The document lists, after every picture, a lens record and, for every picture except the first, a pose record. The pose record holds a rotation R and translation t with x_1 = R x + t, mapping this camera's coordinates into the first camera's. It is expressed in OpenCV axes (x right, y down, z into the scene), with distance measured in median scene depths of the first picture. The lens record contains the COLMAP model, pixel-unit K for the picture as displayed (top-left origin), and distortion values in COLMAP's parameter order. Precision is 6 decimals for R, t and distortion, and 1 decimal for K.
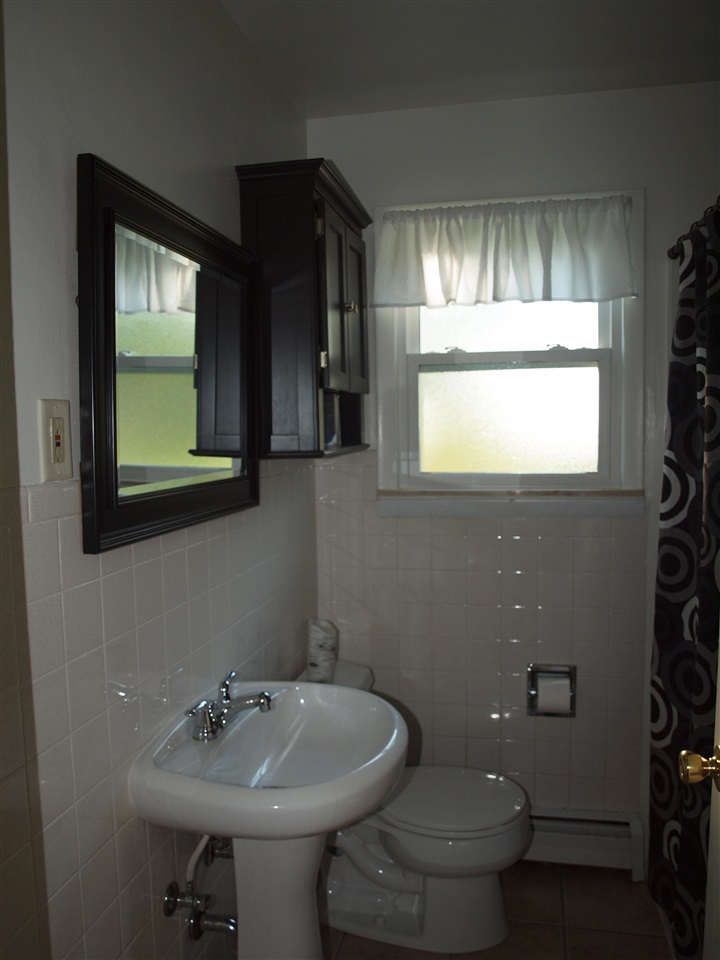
lens RADIAL K [[794.6, 0, 360.0], [0, 794.6, 480.0], [0, 0, 1]] dist [-0.111694, 0.085039]
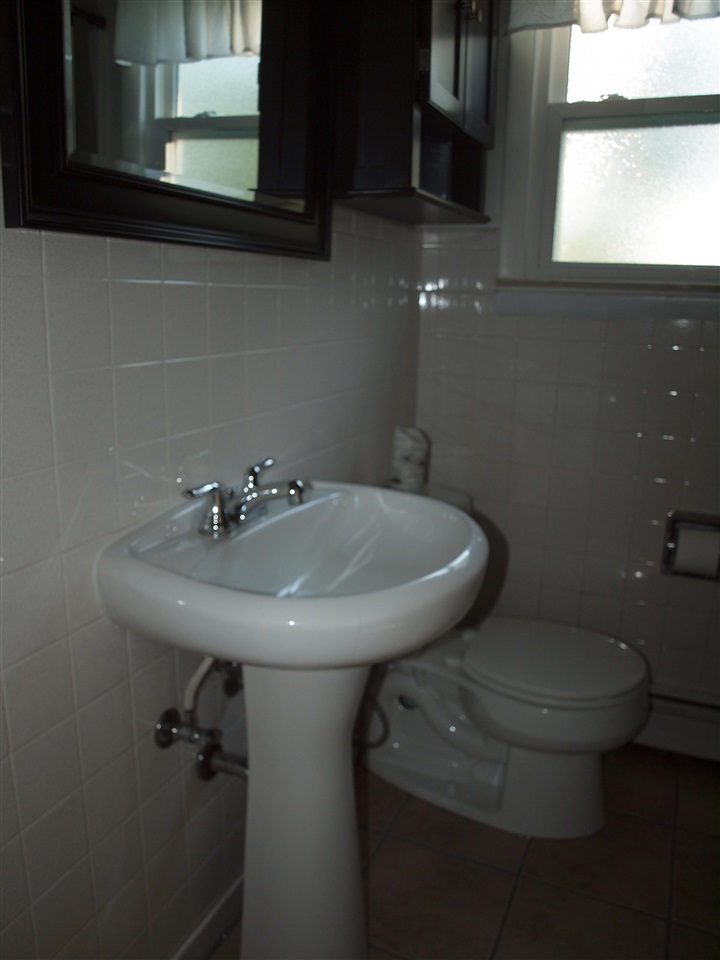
lens RADIAL K [[794.6, 0, 360.0], [0, 794.6, 480.0], [0, 0, 1]] dist [-0.111694, 0.085039]
pose [[0.980971, 0.085077, -0.174520, 0.047196], [-0.055297, 0.984080, 0.168904, 0.096727], [0.186112, -0.156040, 0.970059, 0.197955]]
